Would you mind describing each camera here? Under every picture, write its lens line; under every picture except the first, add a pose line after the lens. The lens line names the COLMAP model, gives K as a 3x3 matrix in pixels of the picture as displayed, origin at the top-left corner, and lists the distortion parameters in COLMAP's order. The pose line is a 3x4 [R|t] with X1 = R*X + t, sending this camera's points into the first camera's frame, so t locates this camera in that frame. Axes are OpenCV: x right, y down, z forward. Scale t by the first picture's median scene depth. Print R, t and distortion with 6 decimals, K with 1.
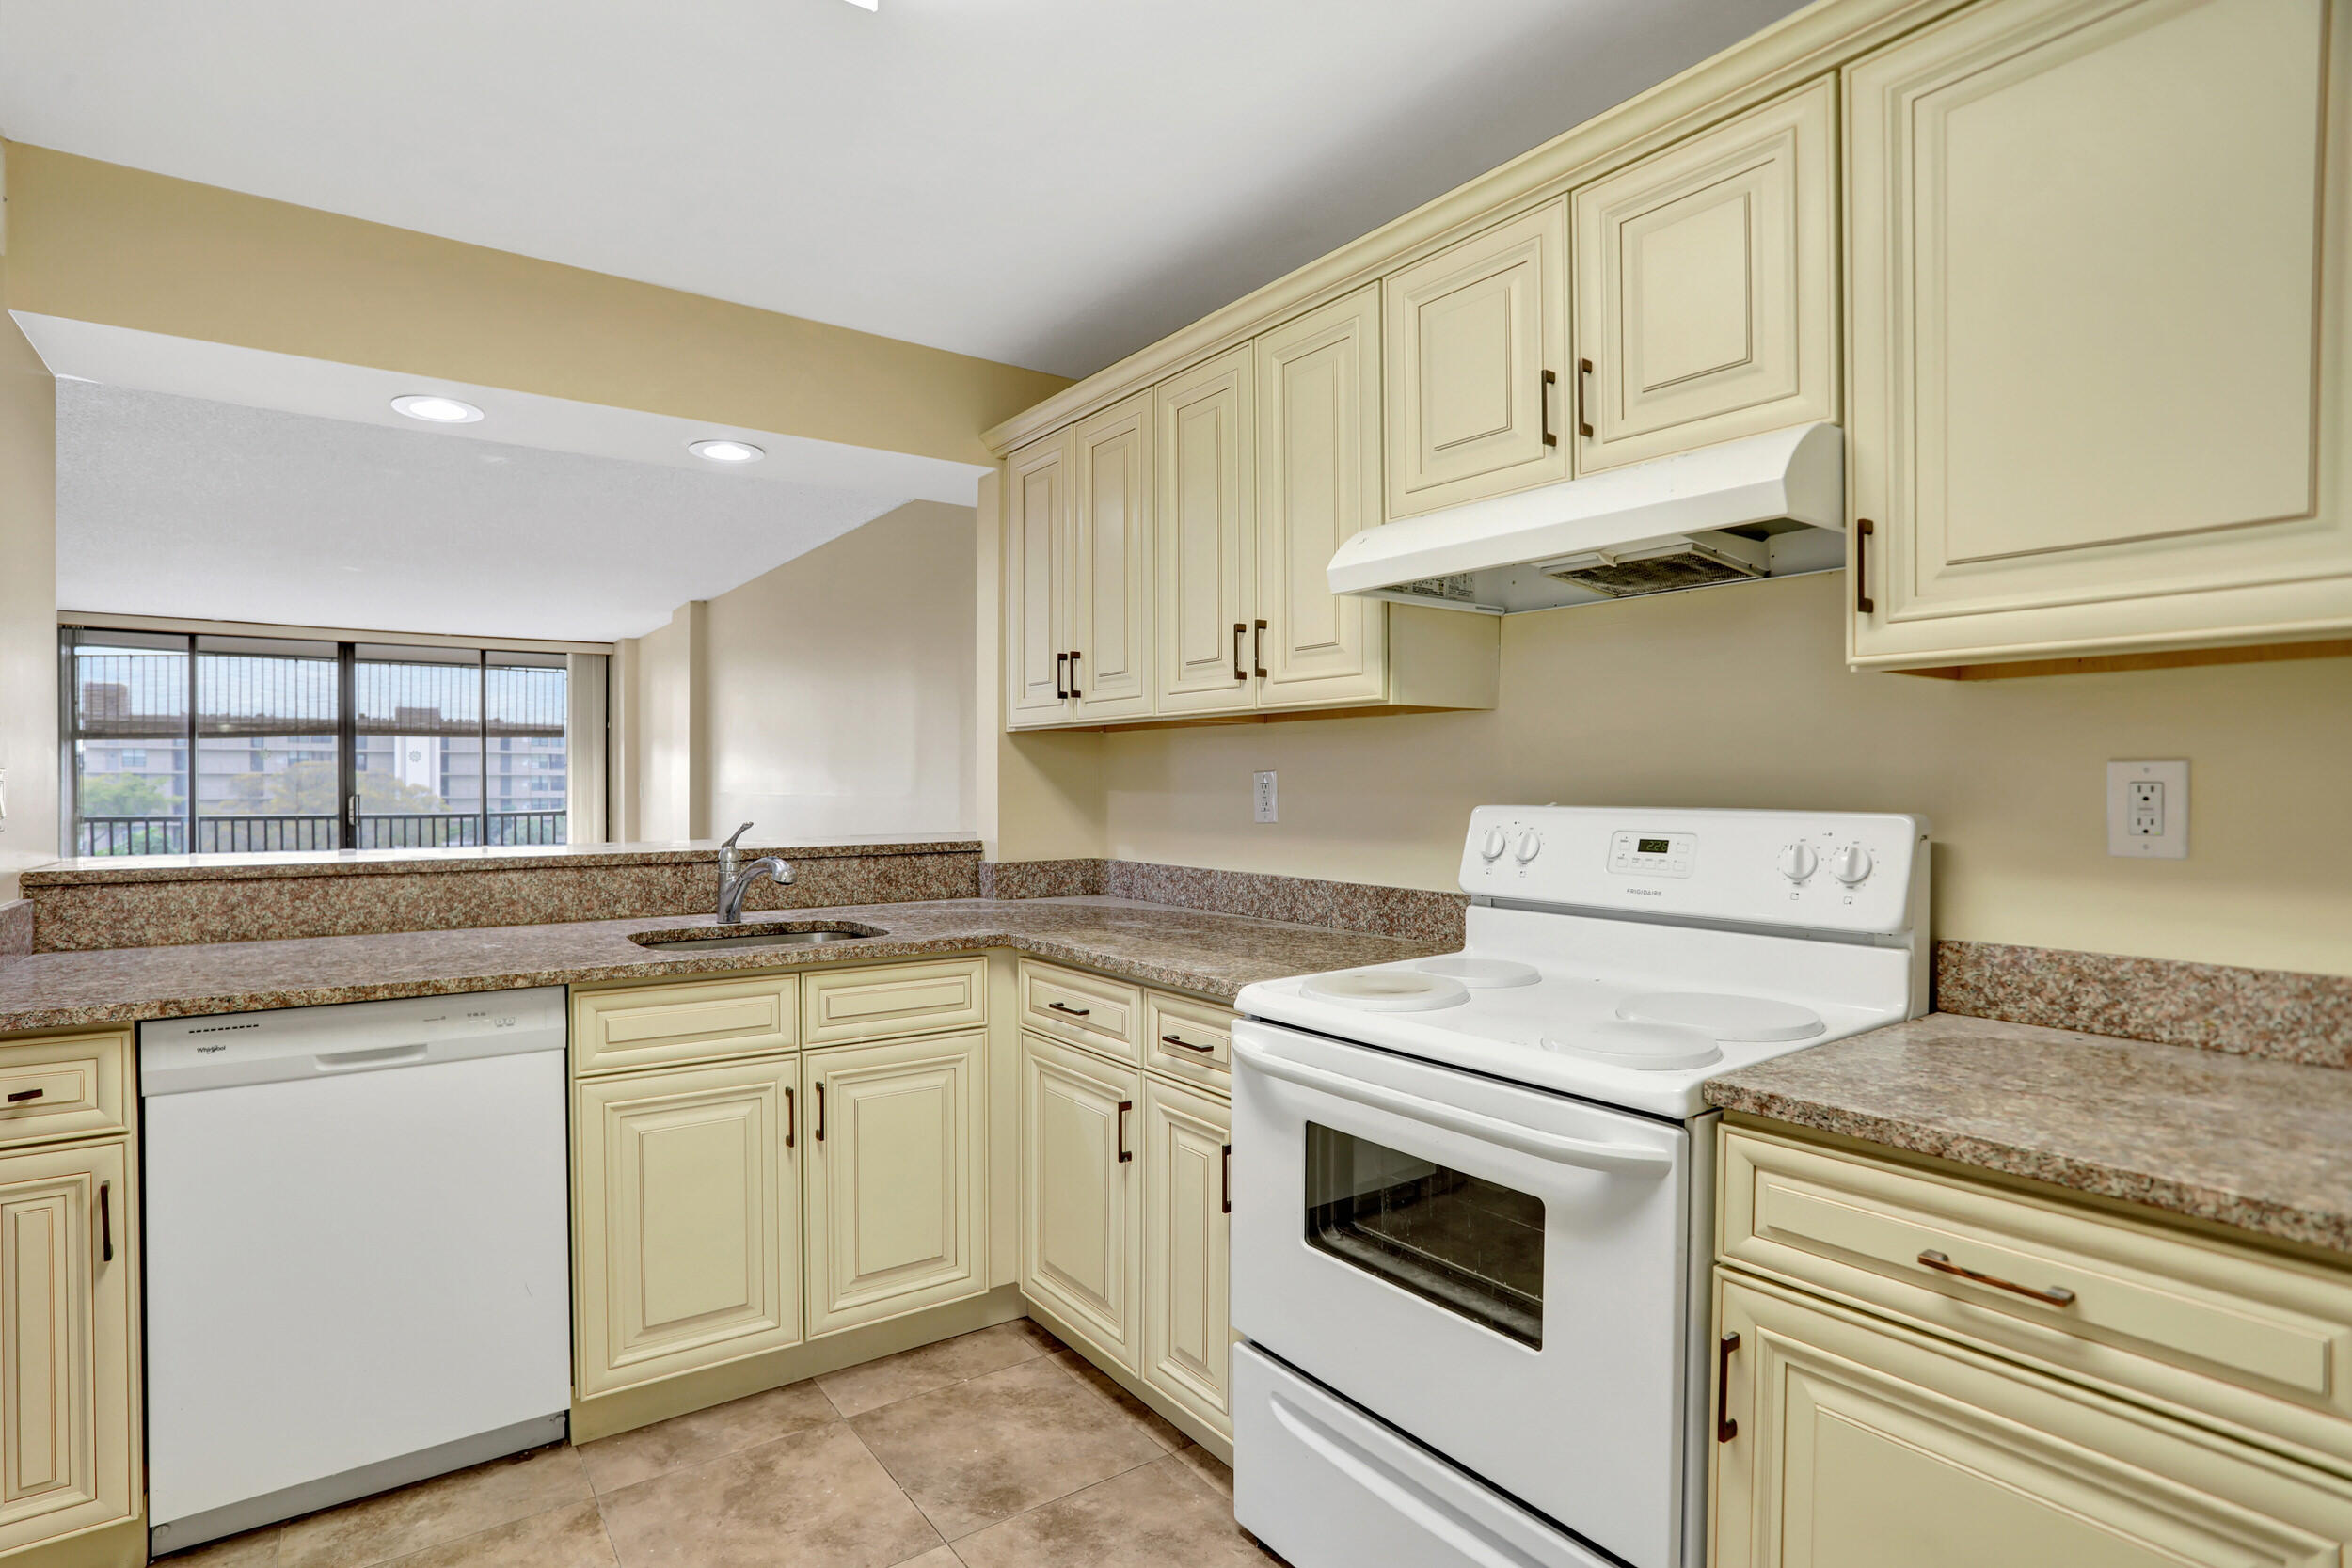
lens RADIAL K [[1174.1, 0, 1132.2], [0, 1174.1, 786.3], [0, 0, 1]] dist [-0.042419, 0.012673]
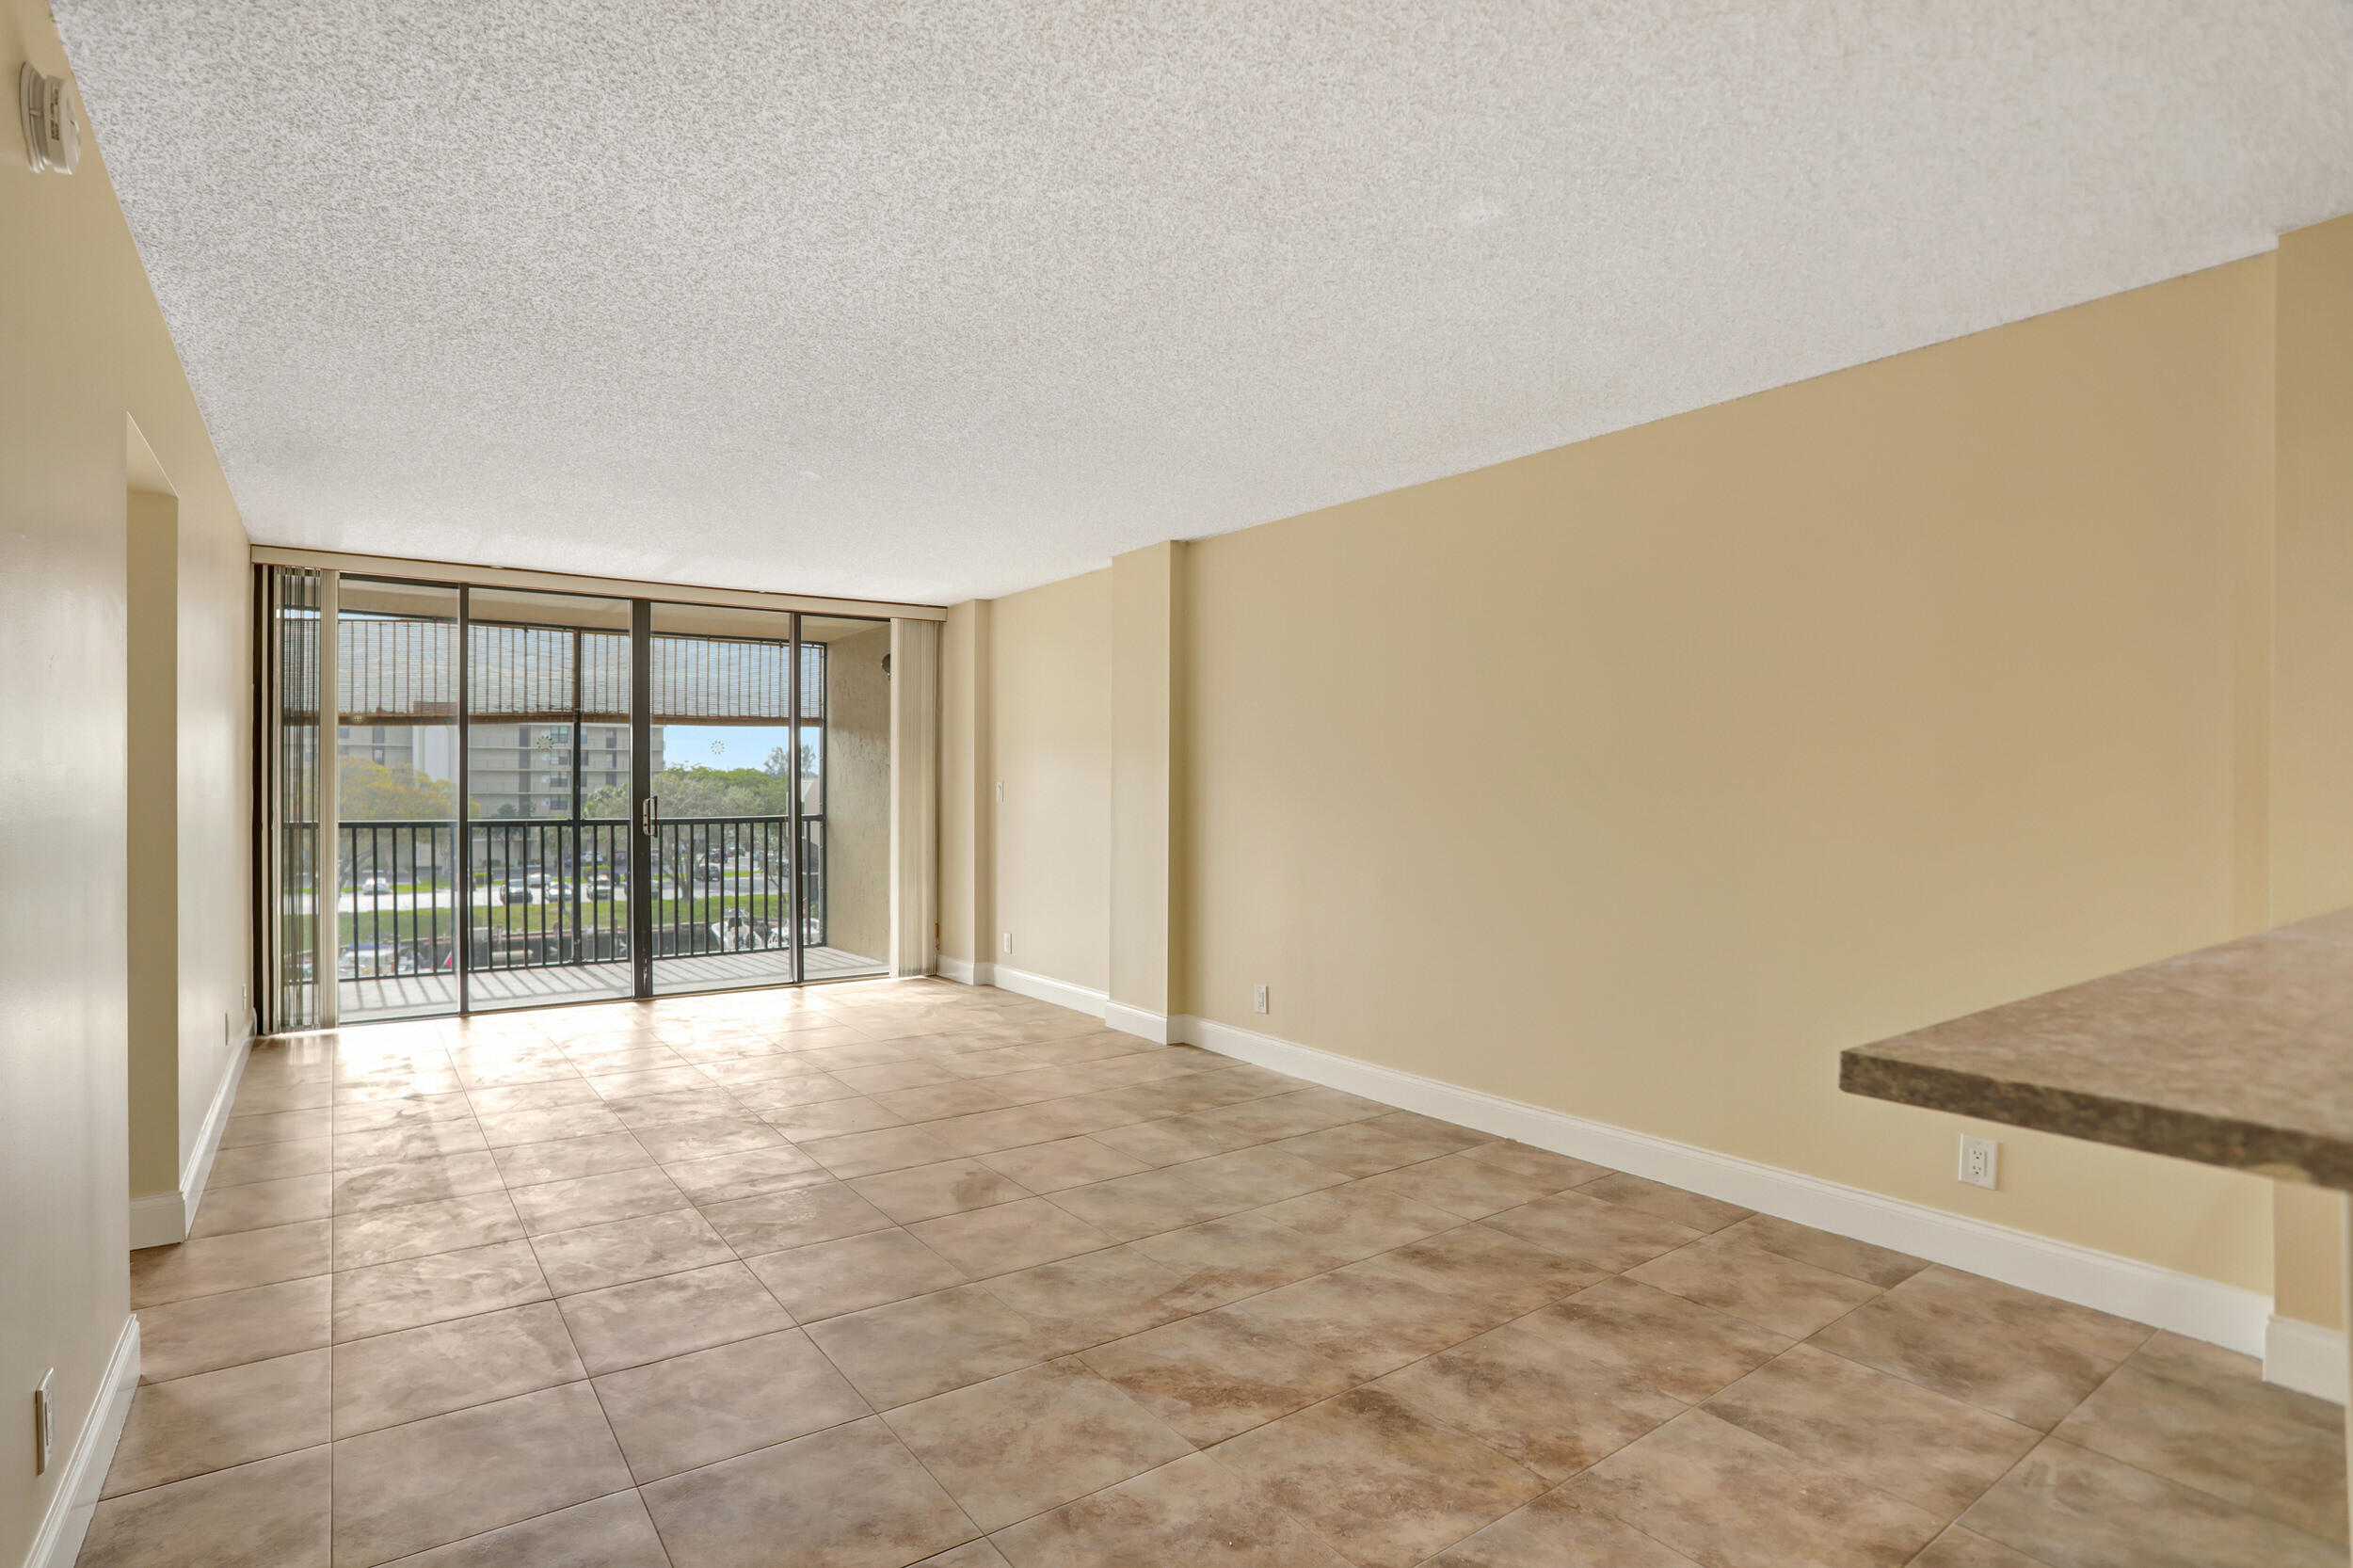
lens RADIAL K [[1163.0, 0, 1118.2], [0, 1163.0, 789.3], [0, 0, 1]] dist [-0.054185, 0.022968]
pose [[0.999982, 0.003739, 0.004750, -1.285439], [-0.003763, 0.999980, 0.004995, -0.008430], [-0.004731, -0.005012, 0.999976, 0.779491]]
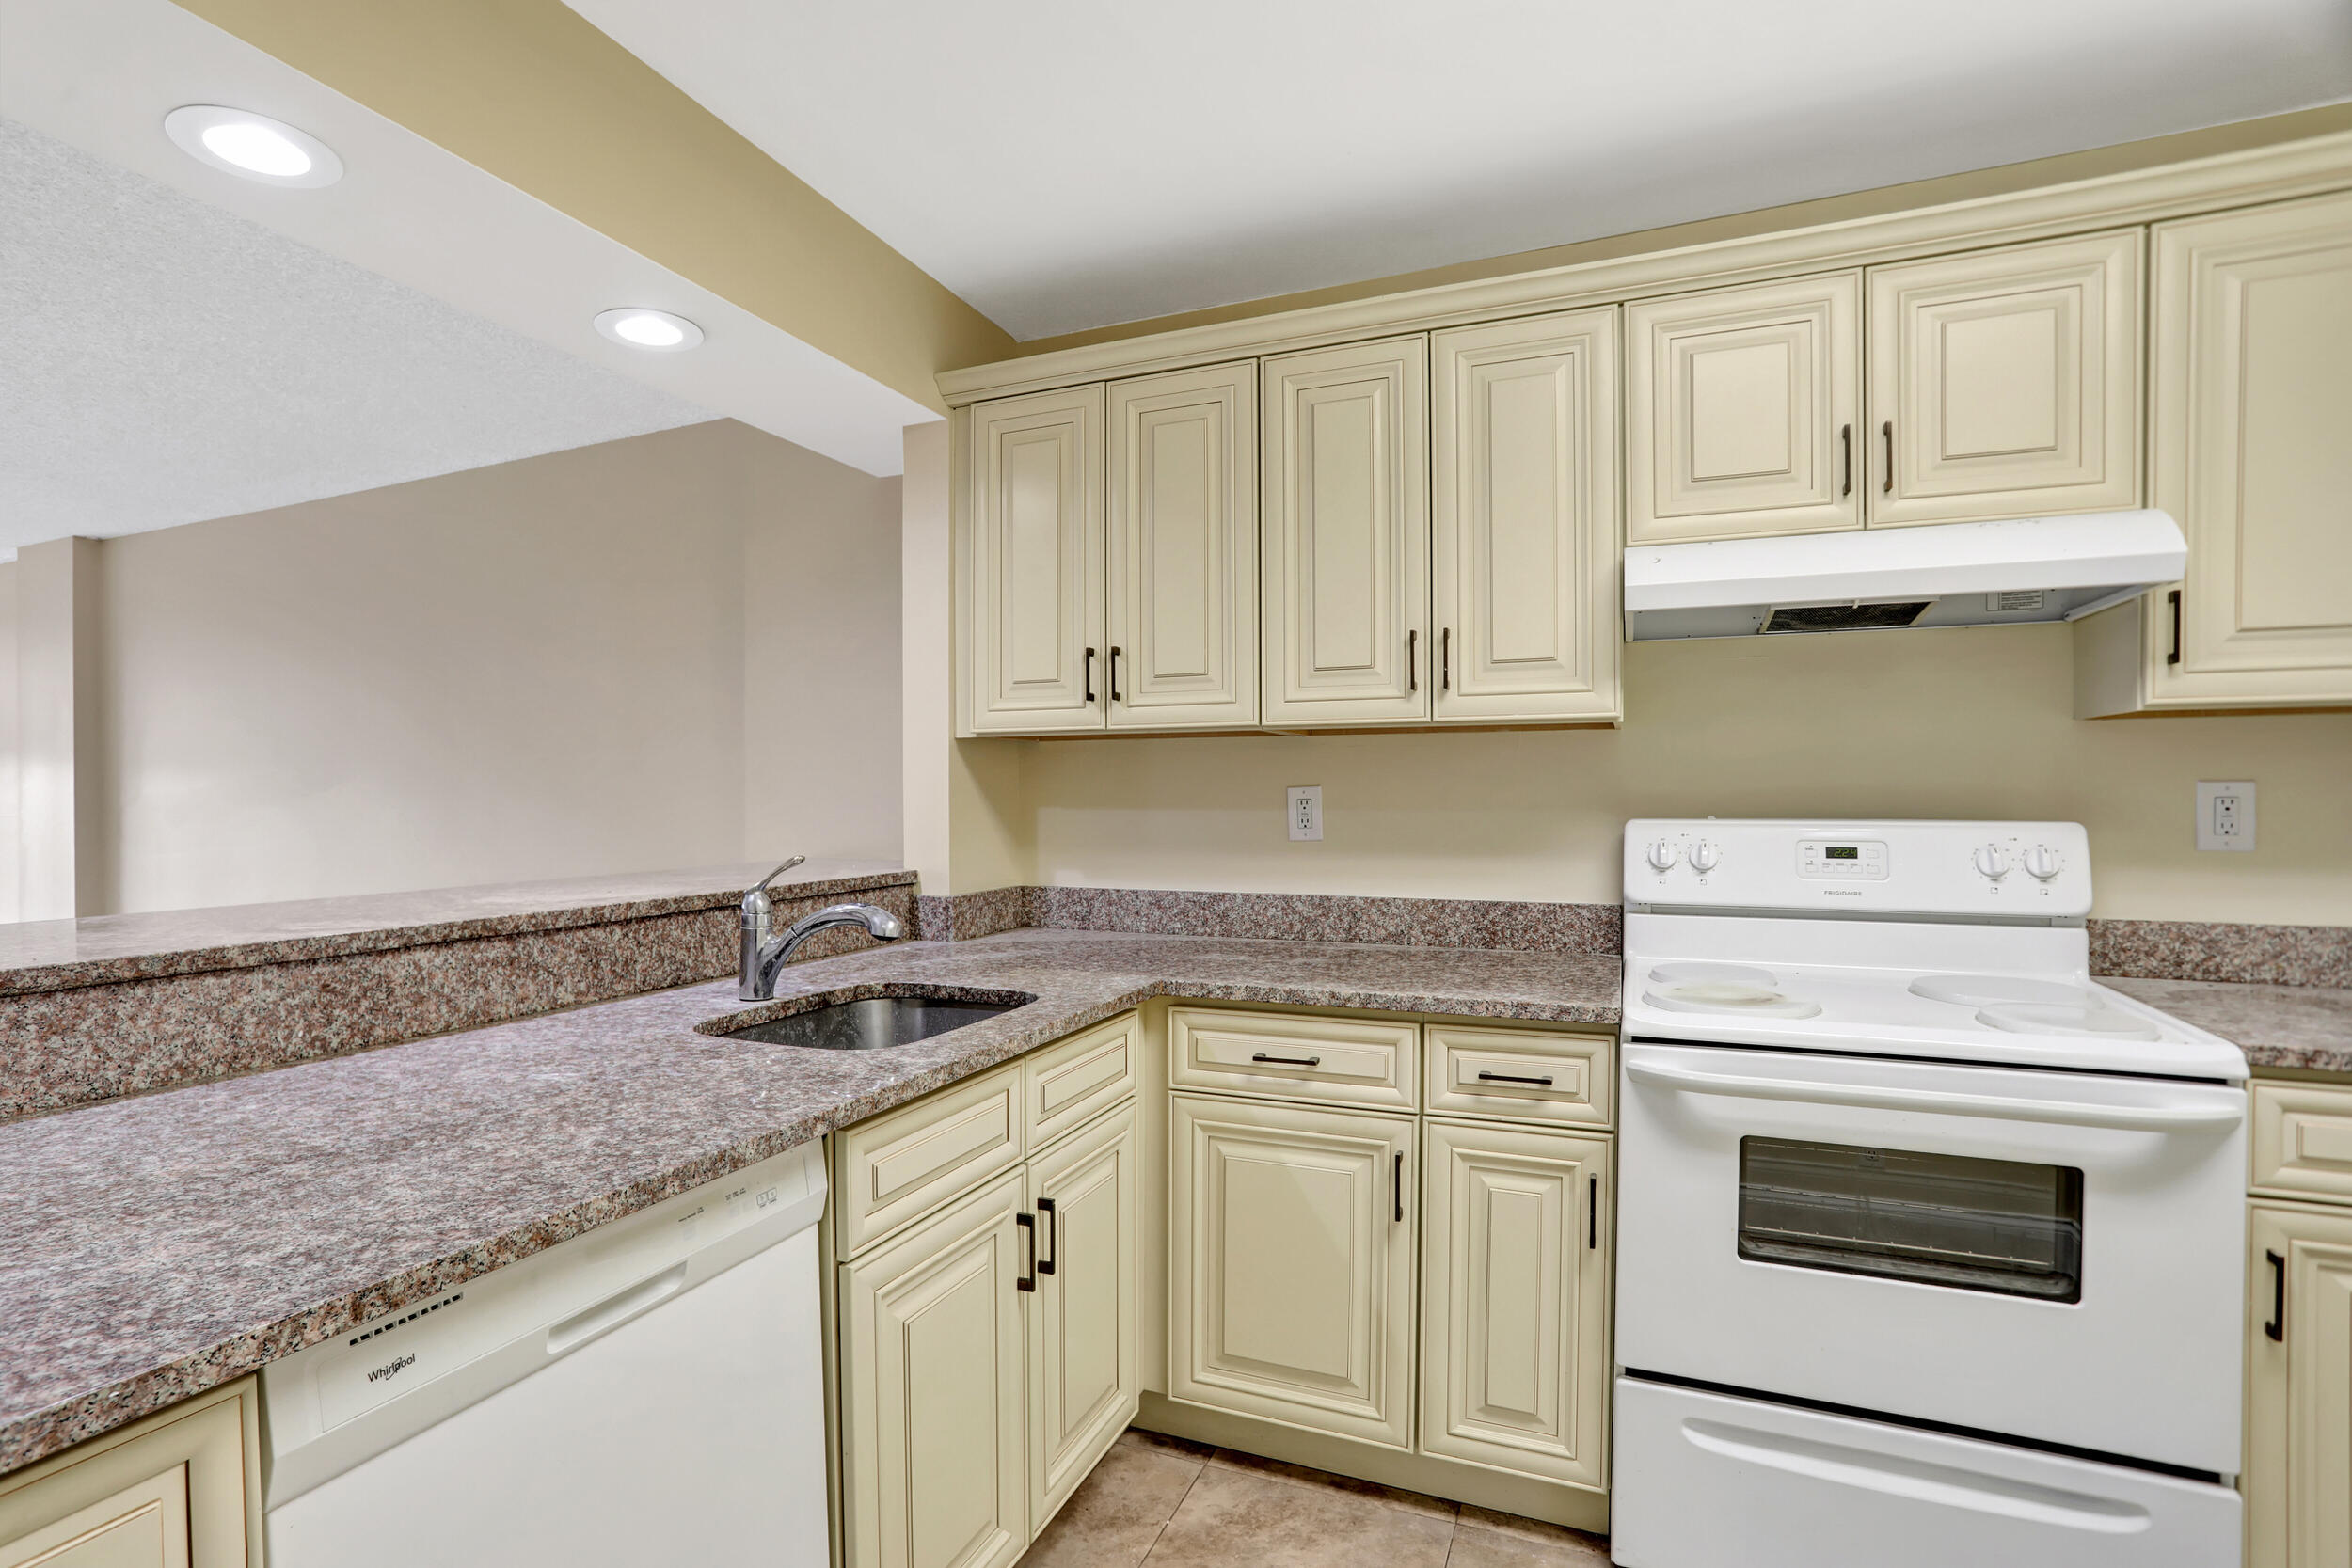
lens RADIAL K [[1162.4, 0, 1128.4], [0, 1162.4, 808.1], [0, 0, 1]] dist [-0.054185, 0.022968]
pose [[0.848470, -0.007934, 0.529184, -0.611745], [0.003942, 0.999955, 0.008671, -0.004554], [-0.529228, -0.005271, 0.848463, 0.339942]]
